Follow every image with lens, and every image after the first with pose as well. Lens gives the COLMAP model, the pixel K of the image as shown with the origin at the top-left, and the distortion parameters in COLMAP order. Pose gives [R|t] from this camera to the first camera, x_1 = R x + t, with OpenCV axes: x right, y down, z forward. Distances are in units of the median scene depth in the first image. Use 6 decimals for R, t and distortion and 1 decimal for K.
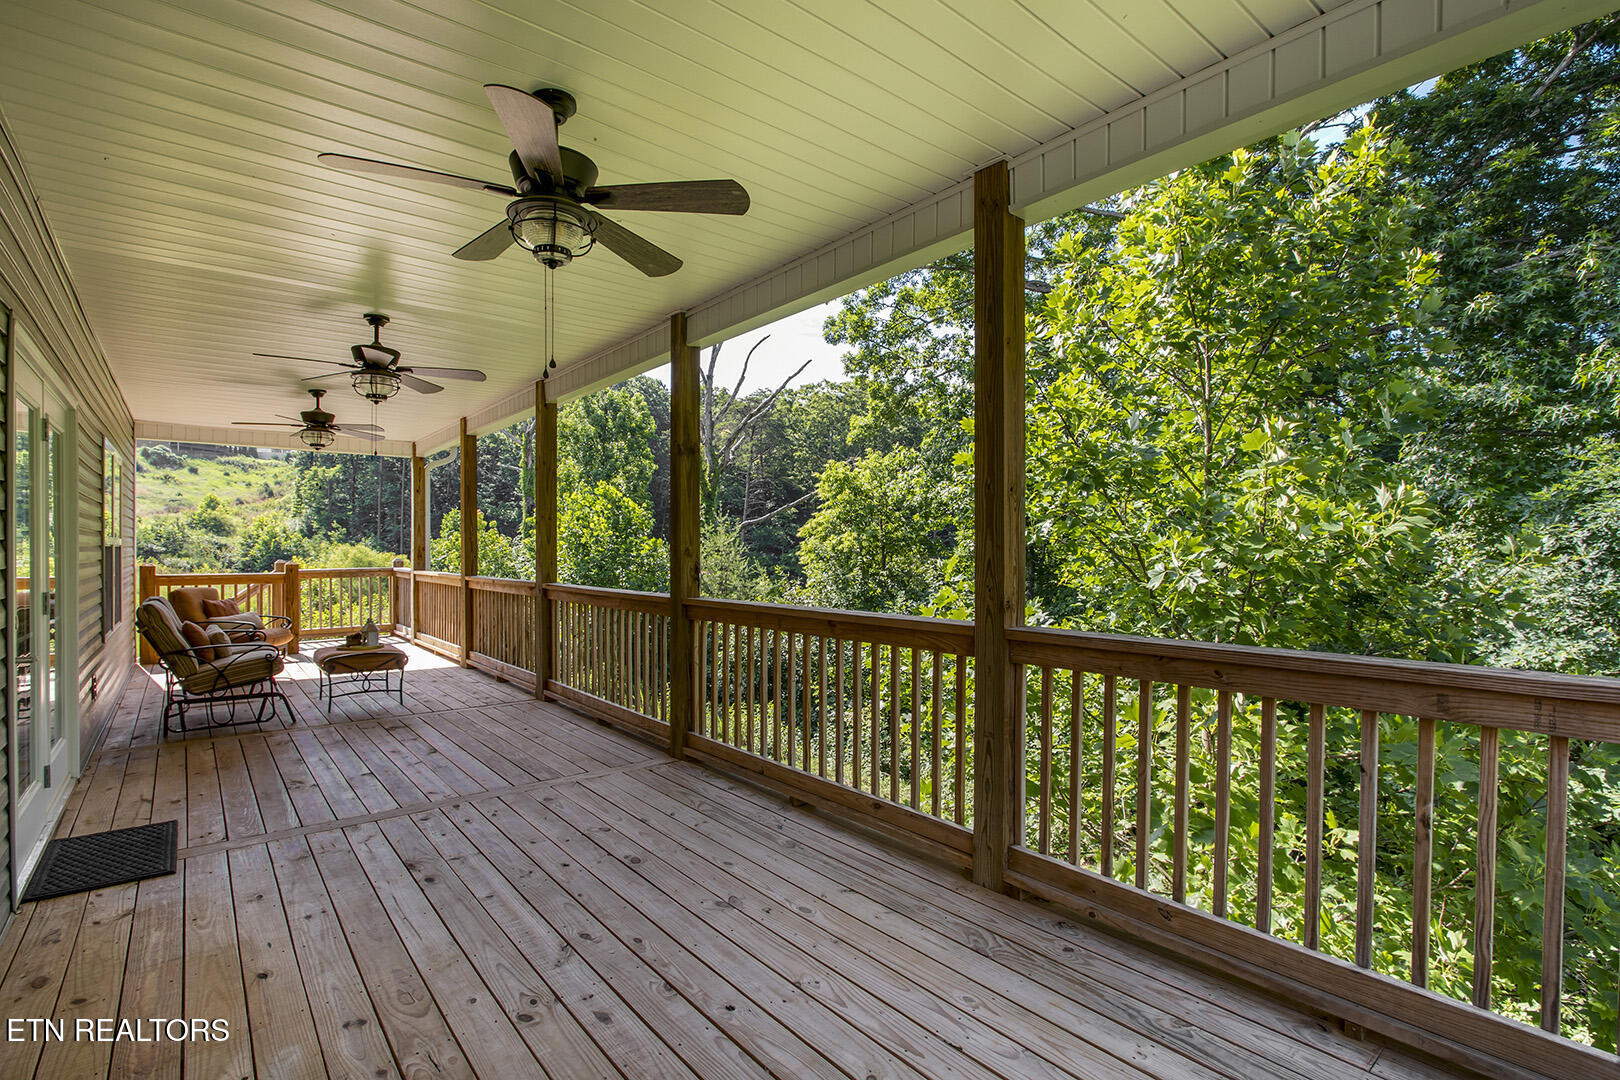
lens RADIAL K [[849.6, 0, 813.2], [0, 849.6, 543.6], [0, 0, 1]] dist [-0.016197, 0.000070]
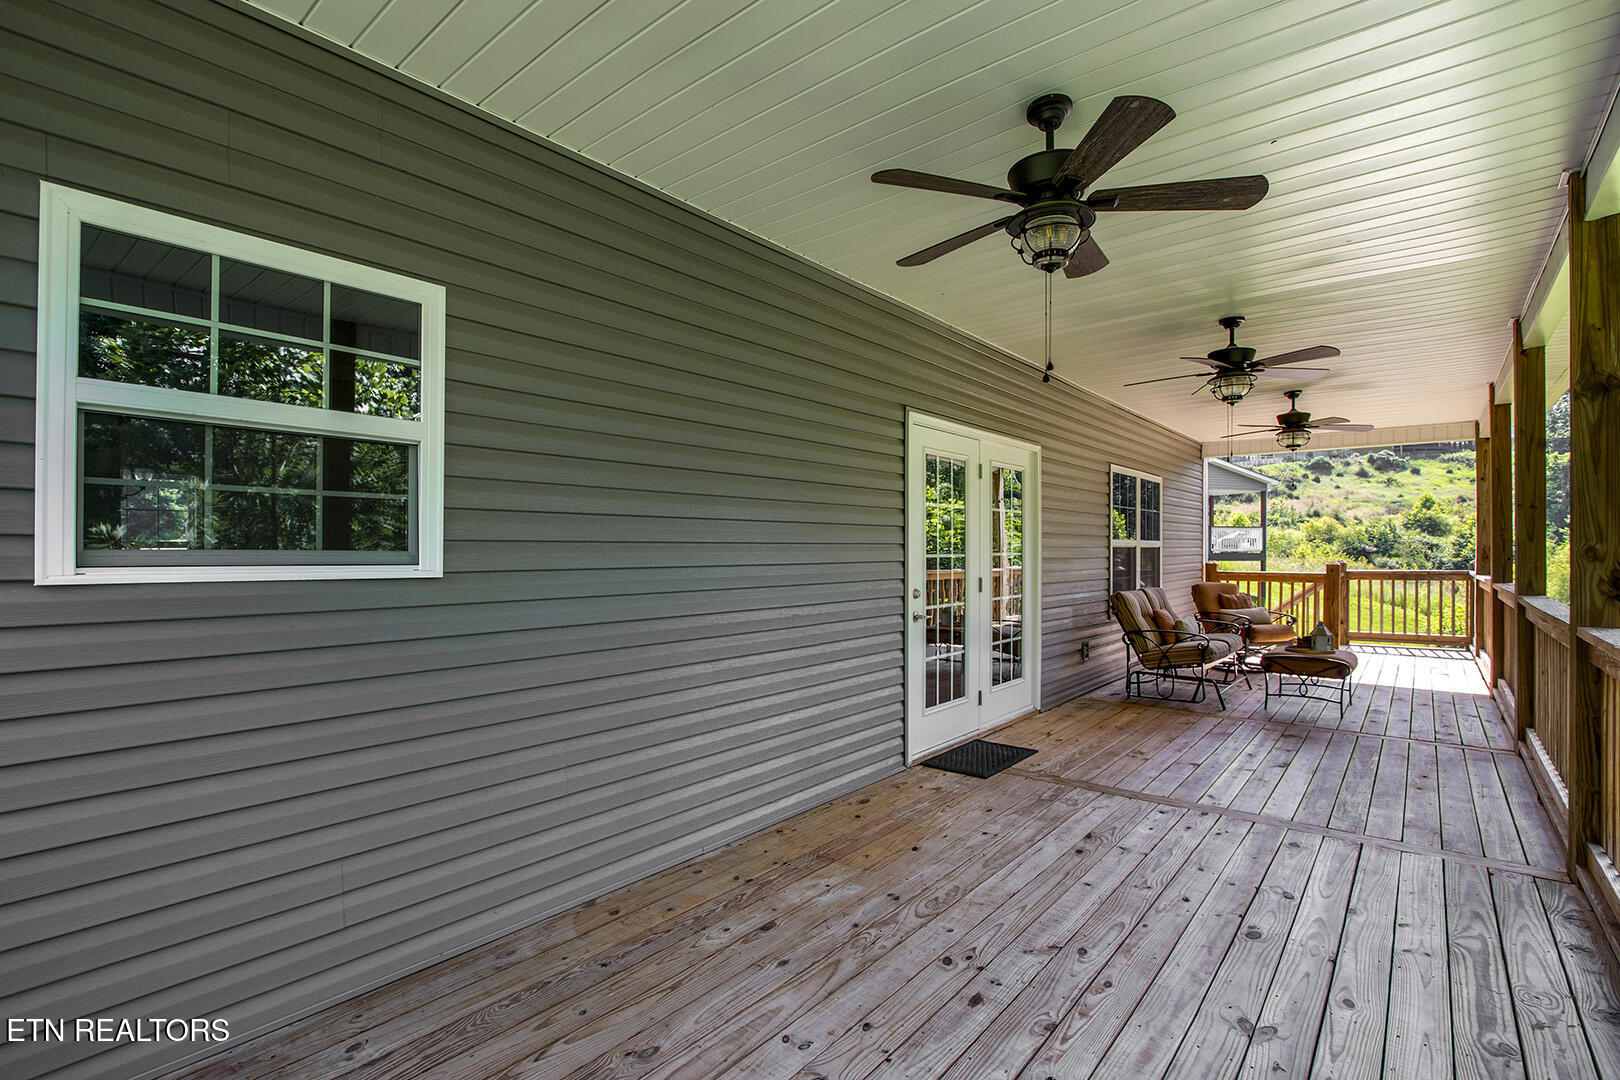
lens RADIAL K [[849.6, 0, 813.2], [0, 849.6, 543.6], [0, 0, 1]] dist [-0.016197, 0.000070]
pose [[0.086486, -0.005973, -0.996235, 0.444021], [0.005895, 0.999968, -0.005483, 0.002495], [0.996236, -0.005398, 0.086518, 0.410586]]
